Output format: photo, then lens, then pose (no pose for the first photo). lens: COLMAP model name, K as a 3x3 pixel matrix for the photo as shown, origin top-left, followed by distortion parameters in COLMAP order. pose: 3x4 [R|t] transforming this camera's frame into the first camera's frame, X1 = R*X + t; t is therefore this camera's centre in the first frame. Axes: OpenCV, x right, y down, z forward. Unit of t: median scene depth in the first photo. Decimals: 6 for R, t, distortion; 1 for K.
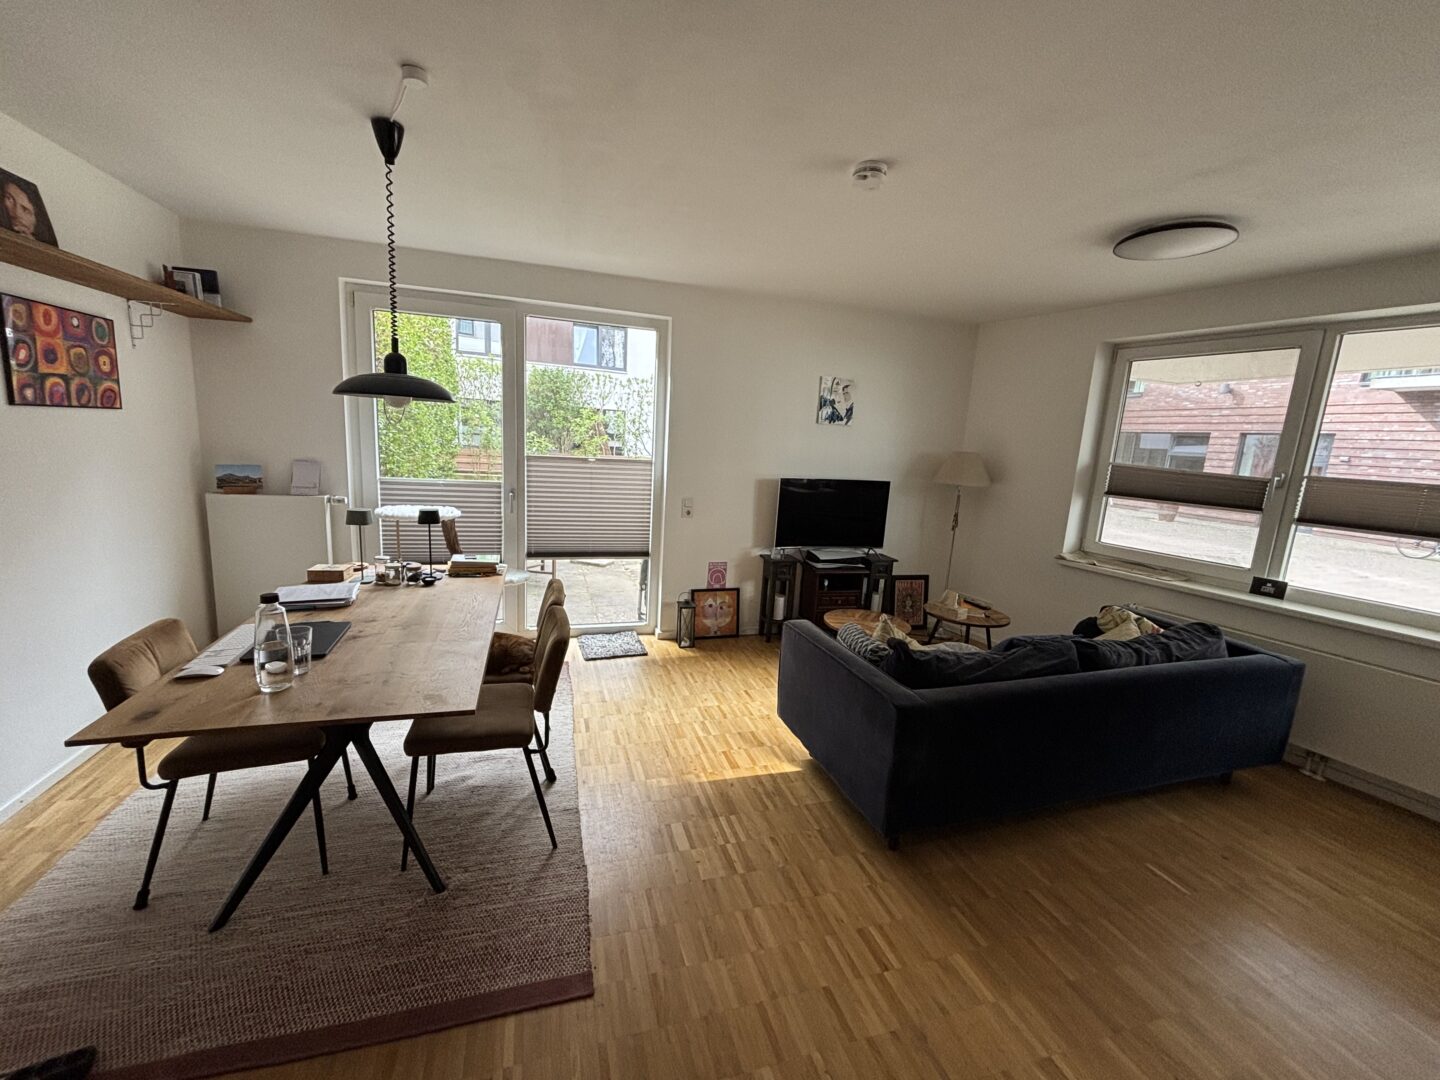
lens RADIAL K [[580.1, 0, 717.8], [0, 580.1, 540.5], [0, 0, 1]] dist [-0.000022, 0.000000]
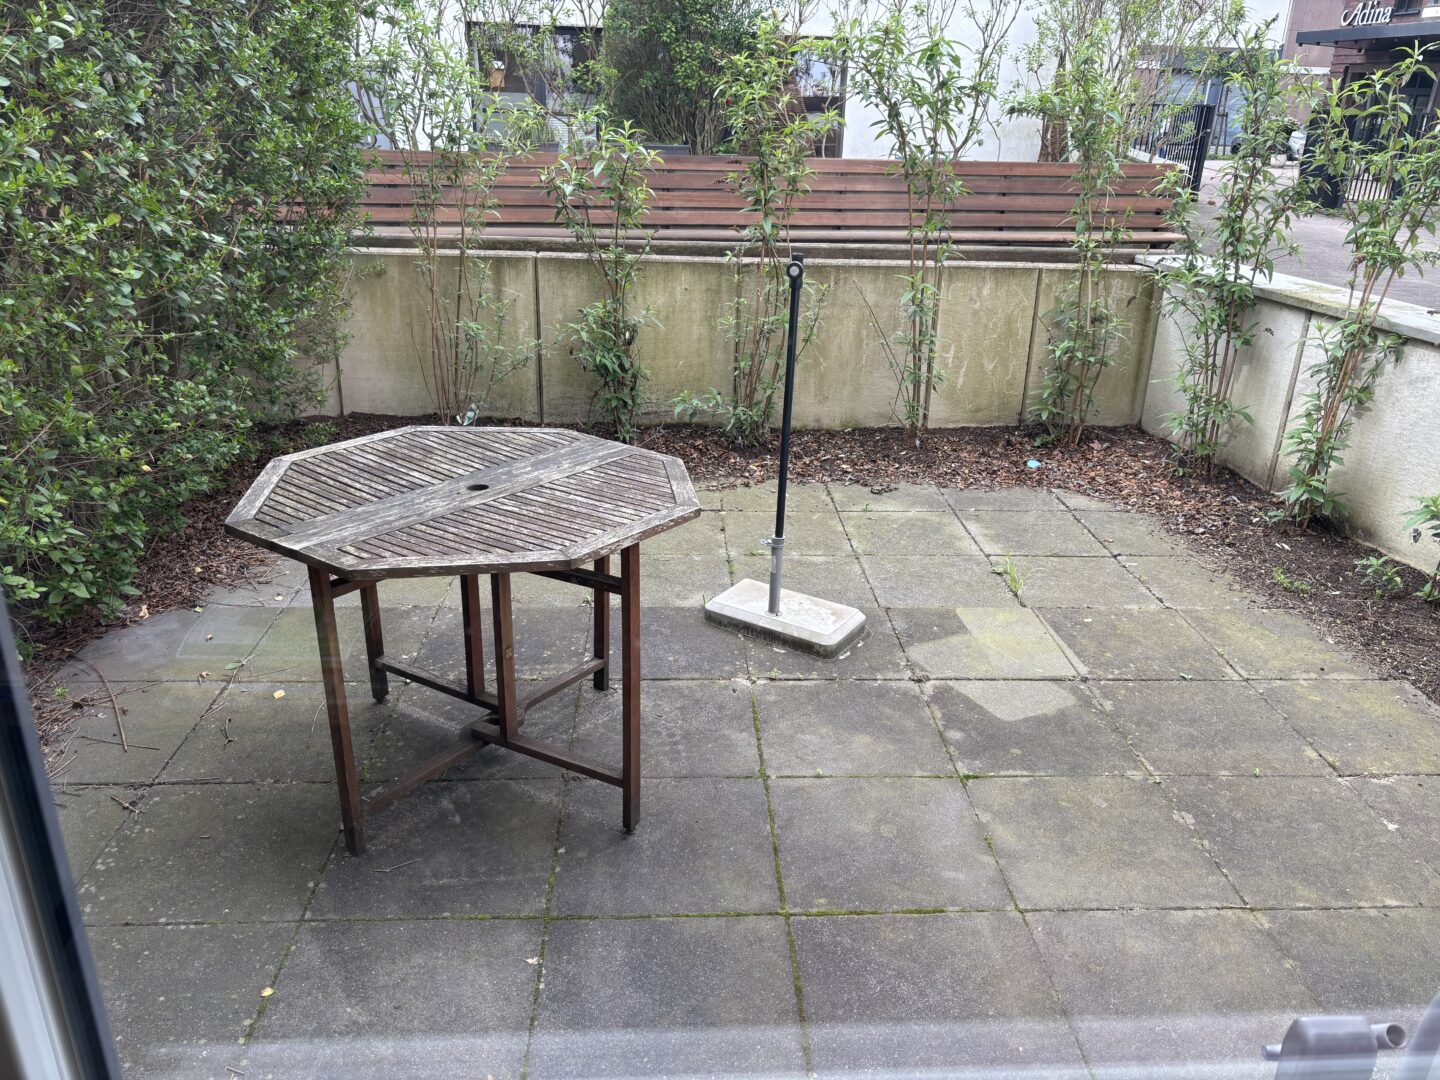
lens RADIAL K [[1093.5, 0, 717.9], [0, 1093.5, 539.4], [0, 0, 1]] dist [-0.000337, -0.000085]
pose [[0.969037, 0.059155, -0.239726, -0.101181], [-0.009119, 0.978790, 0.204665, -0.079191], [0.246748, -0.196142, 0.949022, 0.406936]]
